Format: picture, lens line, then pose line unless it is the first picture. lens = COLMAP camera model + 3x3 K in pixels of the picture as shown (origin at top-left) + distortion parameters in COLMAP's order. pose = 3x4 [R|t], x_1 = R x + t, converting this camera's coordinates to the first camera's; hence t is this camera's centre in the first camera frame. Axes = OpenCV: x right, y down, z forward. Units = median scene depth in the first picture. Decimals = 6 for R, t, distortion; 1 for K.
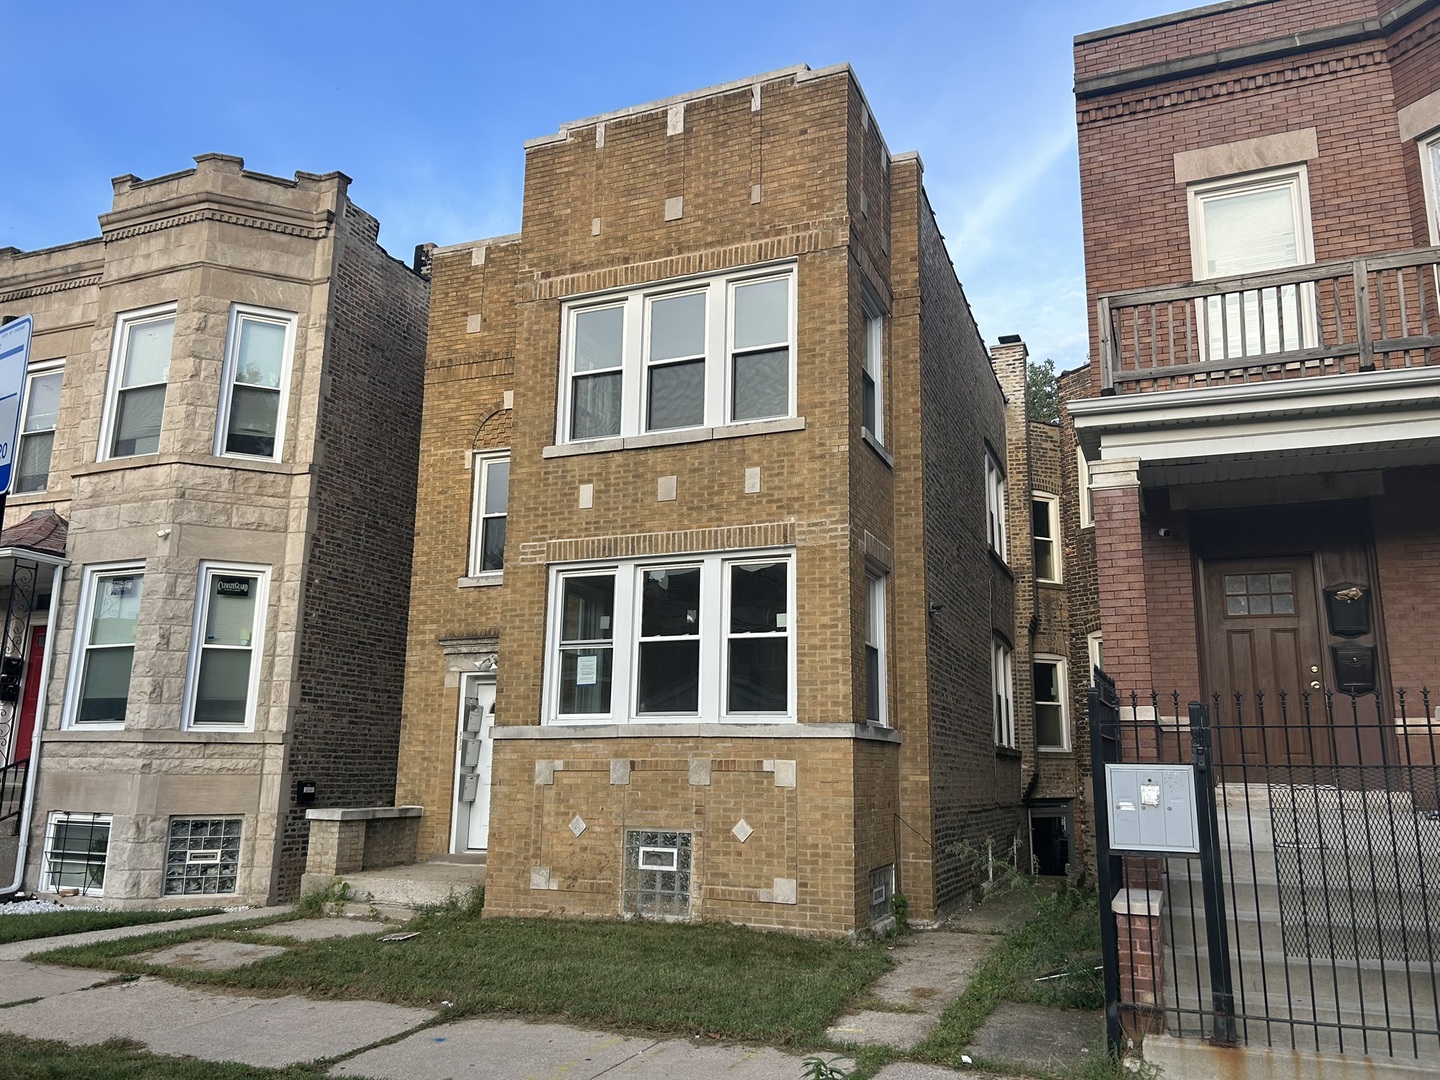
lens RADIAL K [[1079.4, 0, 720.8], [0, 1079.4, 535.0], [0, 0, 1]] dist [0.099308, -0.202863]
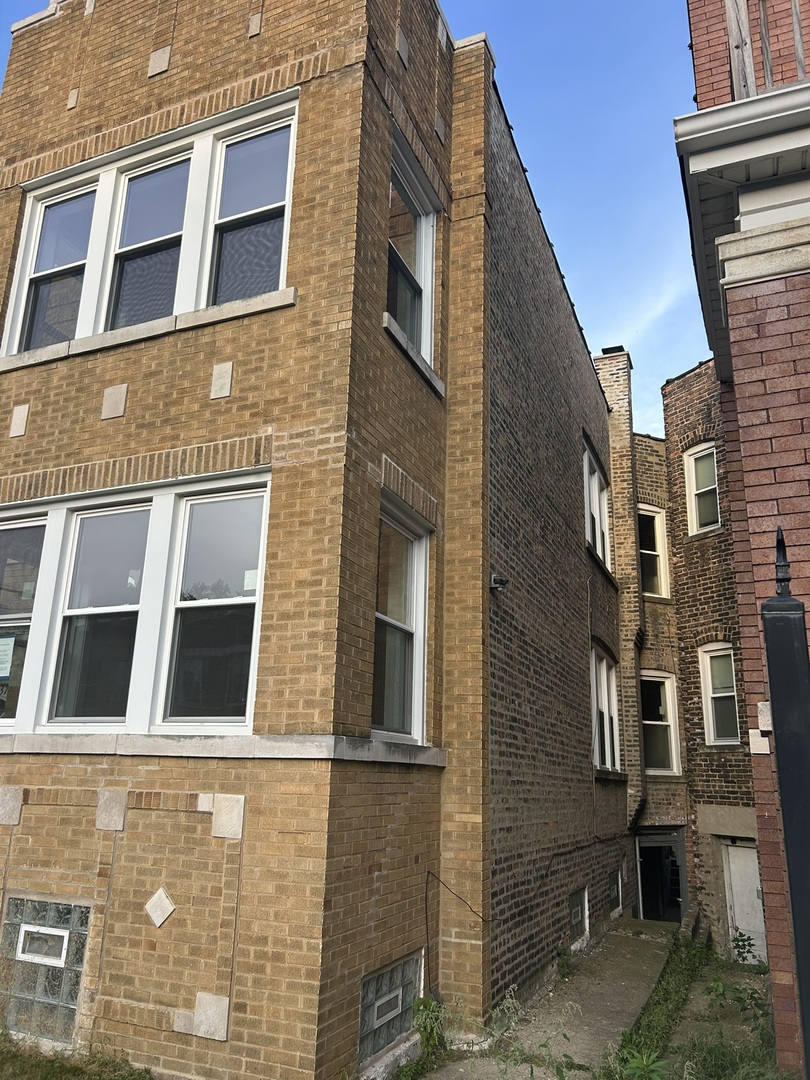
lens RADIAL K [[816.3, 0, 388.5], [0, 816.3, 542.9], [0, 0, 1]] dist [0.042423, -0.055742]
pose [[0.999629, 0.008823, -0.025784, 0.143807], [-0.010553, 0.997645, -0.067766, 0.083472], [0.025125, 0.068013, 0.997368, 0.460621]]
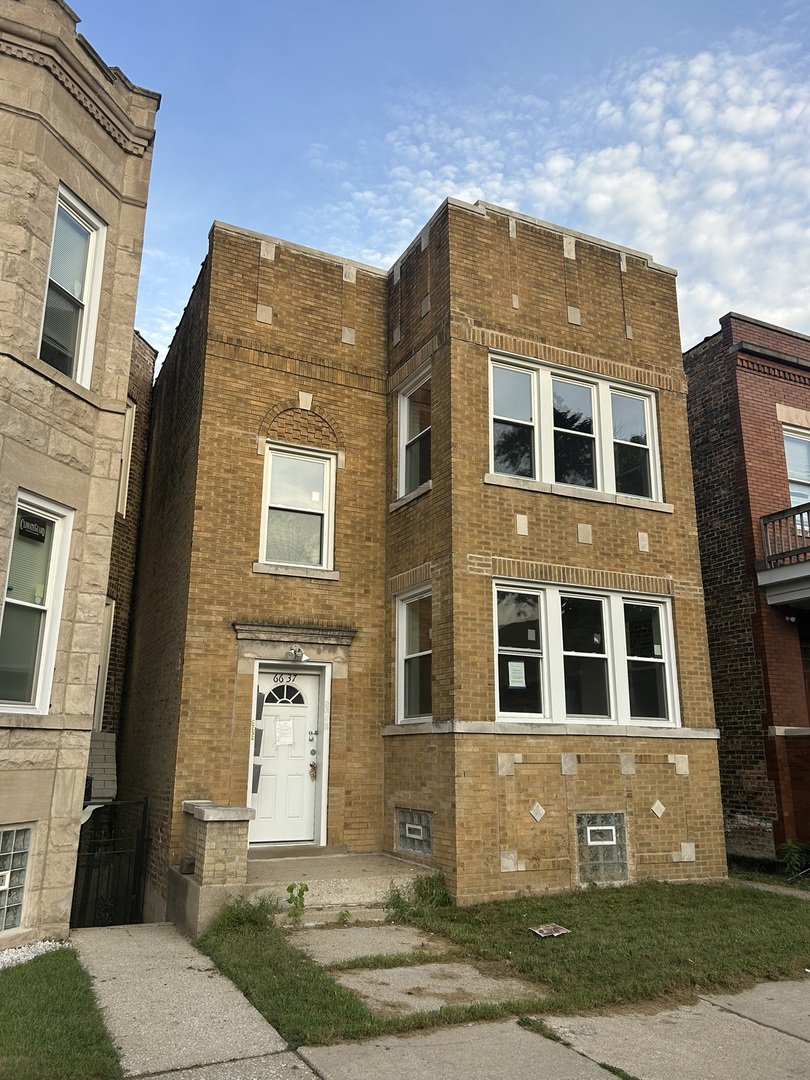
lens RADIAL K [[813.1, 0, 395.4], [0, 813.1, 533.2], [0, 0, 1]] dist [0.092564, -0.184227]
pose [[0.674613, 0.185389, 0.714513, -0.858759], [-0.157036, 0.981836, -0.106482, 0.089946], [-0.721275, -0.040370, 0.691472, 0.494831]]
